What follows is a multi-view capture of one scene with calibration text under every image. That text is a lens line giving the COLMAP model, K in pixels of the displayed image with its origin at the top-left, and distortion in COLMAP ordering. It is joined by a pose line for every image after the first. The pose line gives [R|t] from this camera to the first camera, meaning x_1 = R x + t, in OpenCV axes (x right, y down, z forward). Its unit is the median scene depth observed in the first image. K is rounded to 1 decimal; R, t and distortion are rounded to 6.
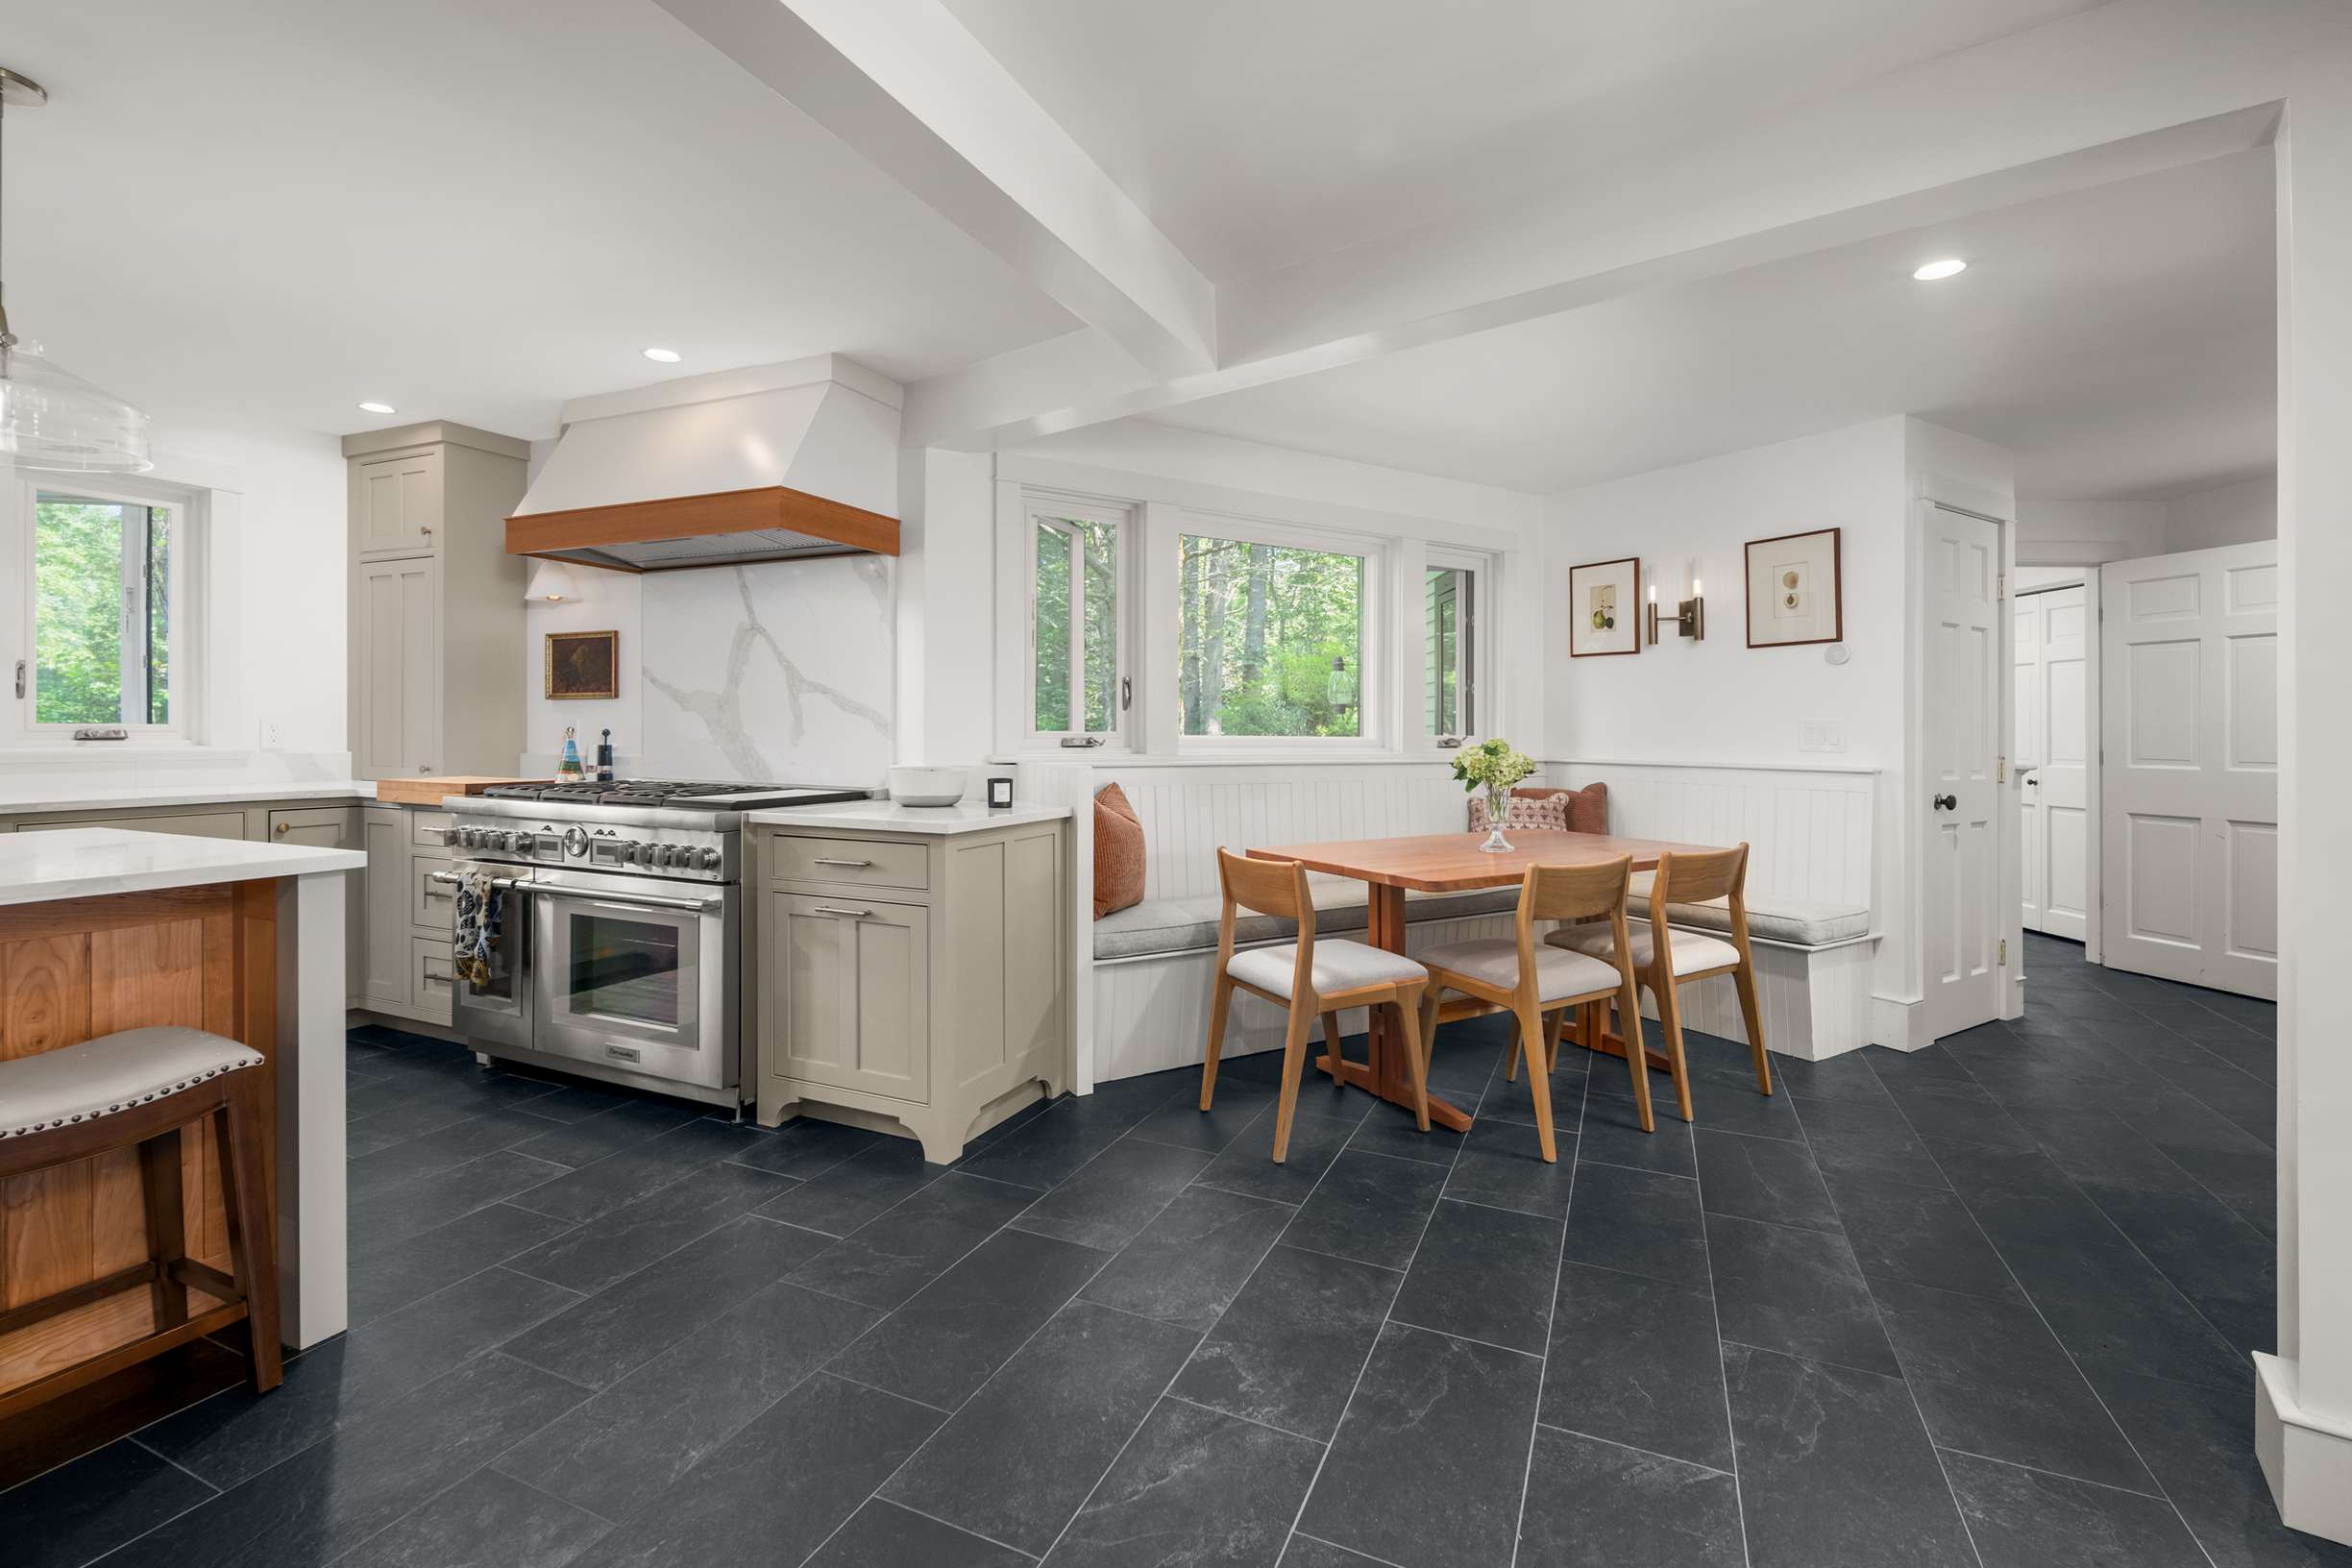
lens RADIAL K [[1024.6, 0, 1181.4], [0, 1024.6, 727.0], [0, 0, 1]] dist [0.001431, 0.000099]
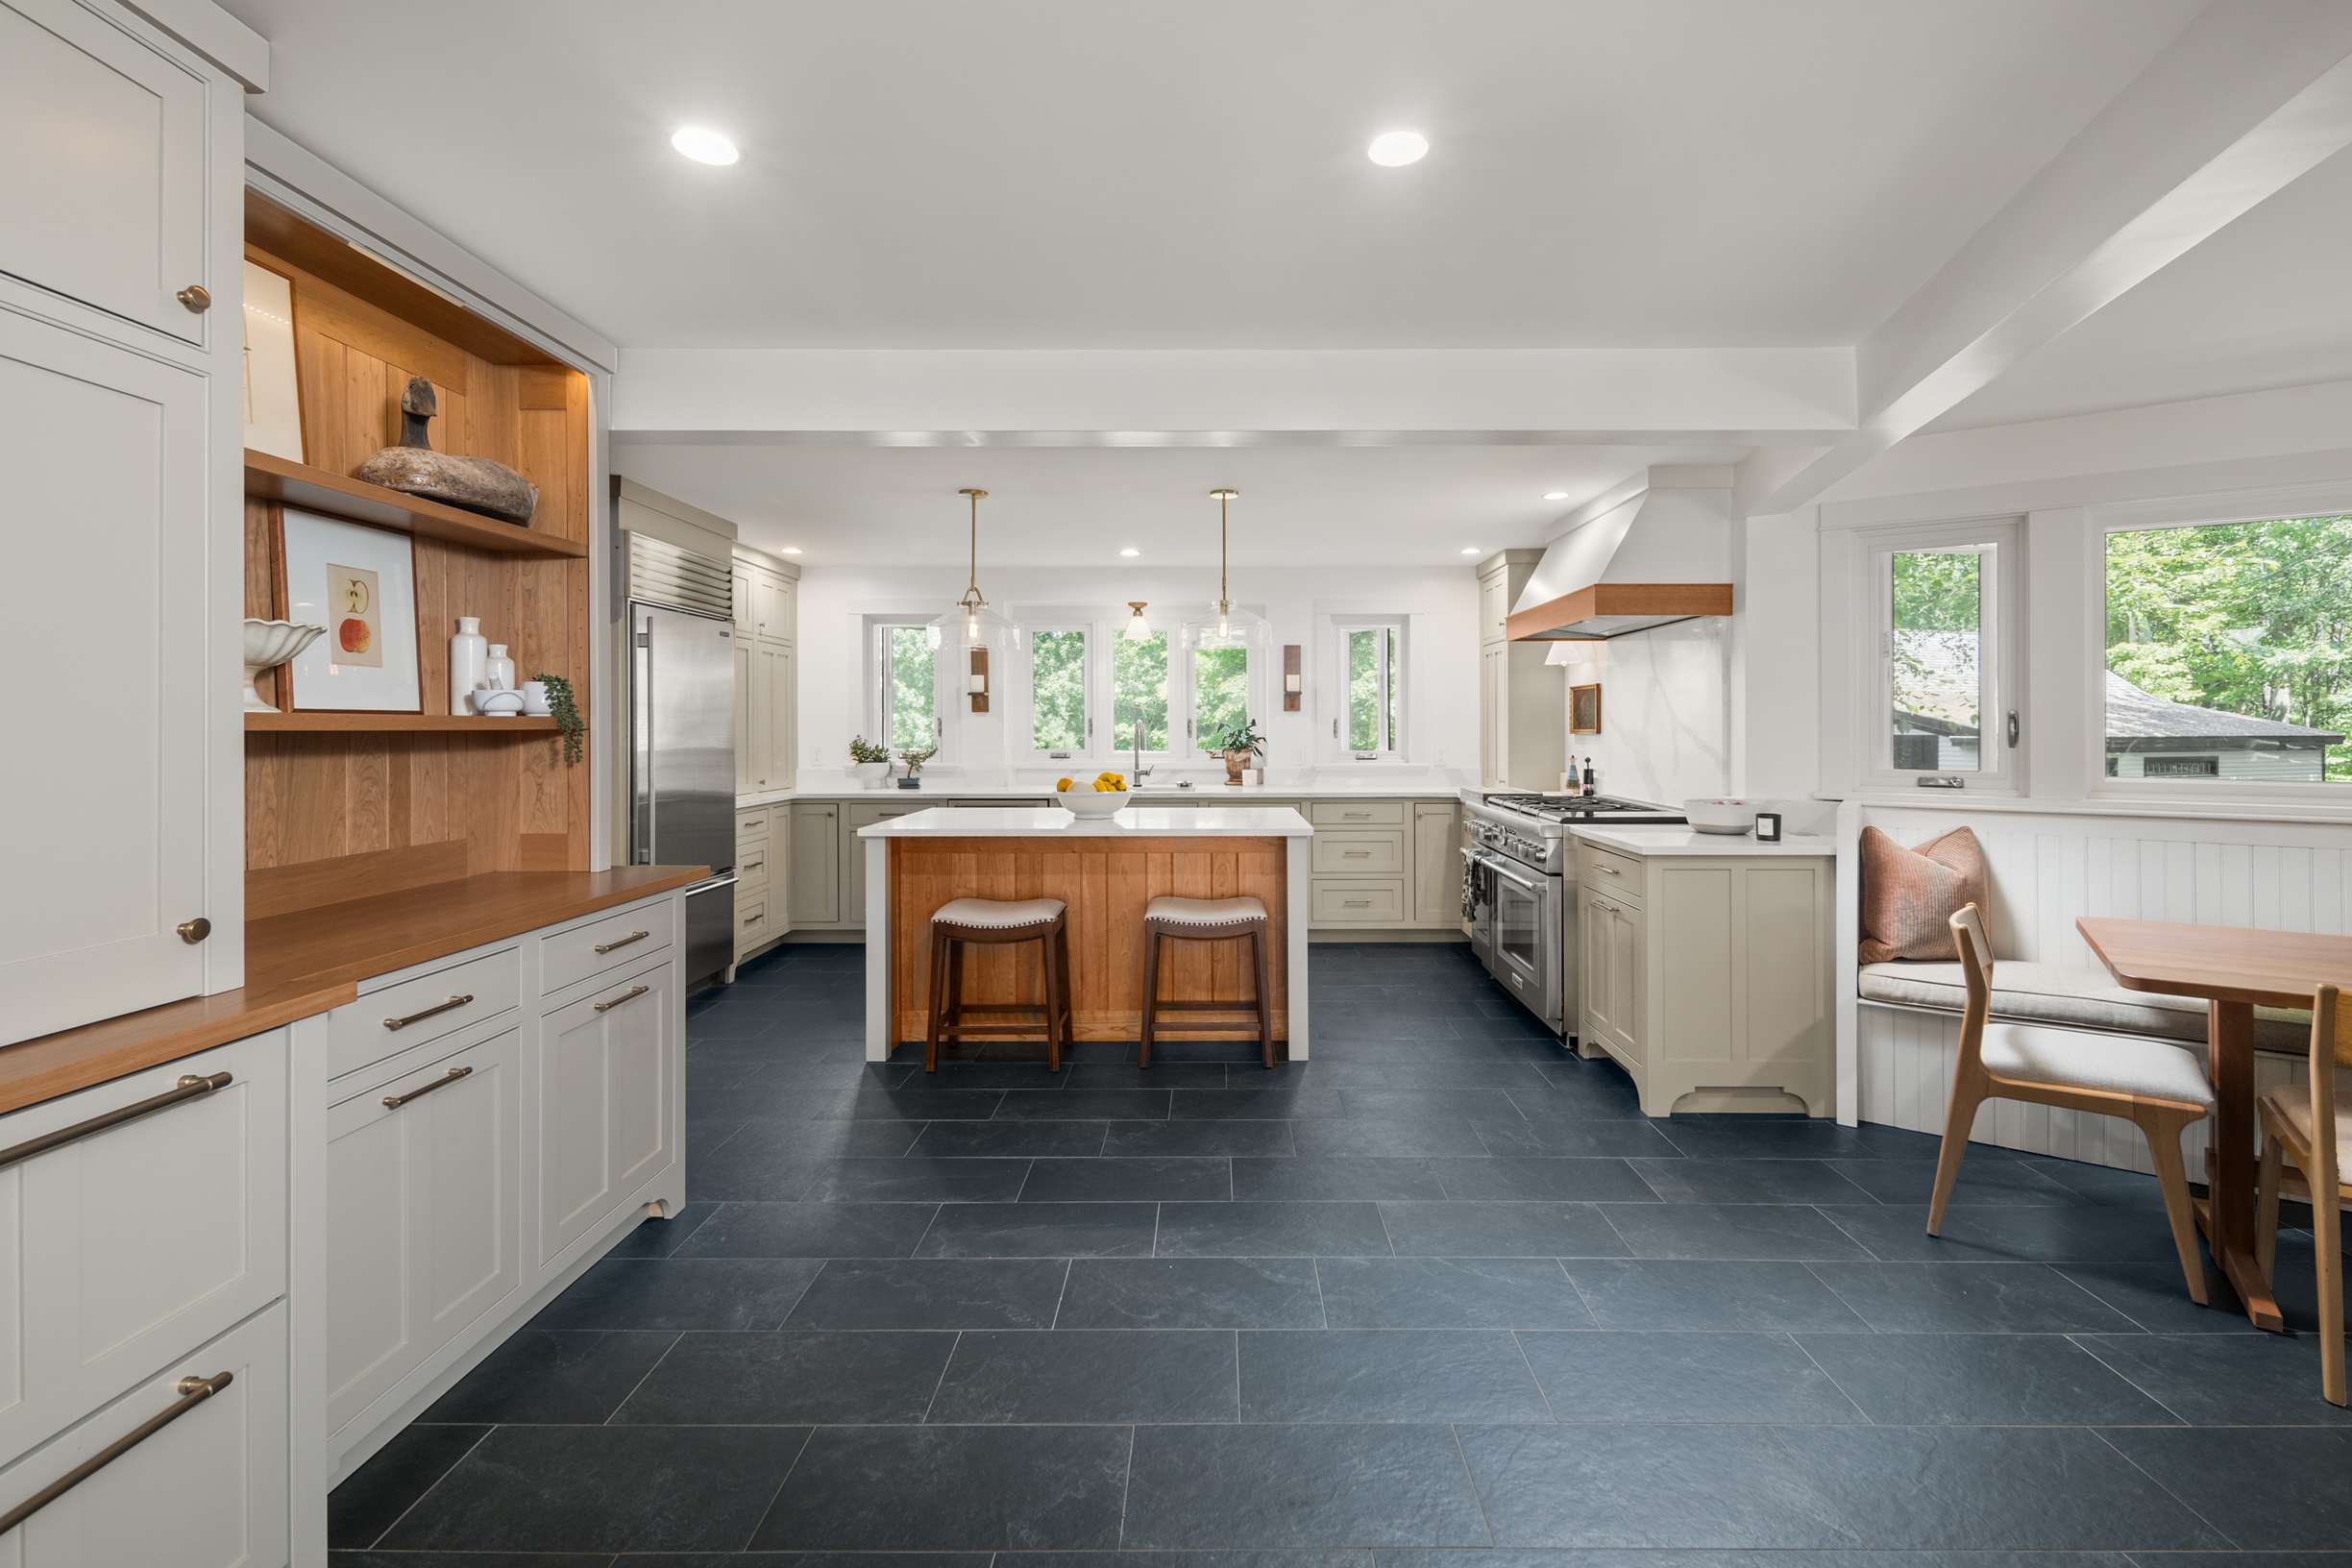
lens RADIAL K [[1024.6, 0, 1224.0], [0, 1024.6, 732.7], [0, 0, 1]] dist [0.001431, 0.000099]
pose [[0.415959, -0.002997, -0.909378, 0.585722], [0.007482, 0.999972, 0.000127, -0.043151], [0.909353, -0.006857, 0.415970, -0.002062]]
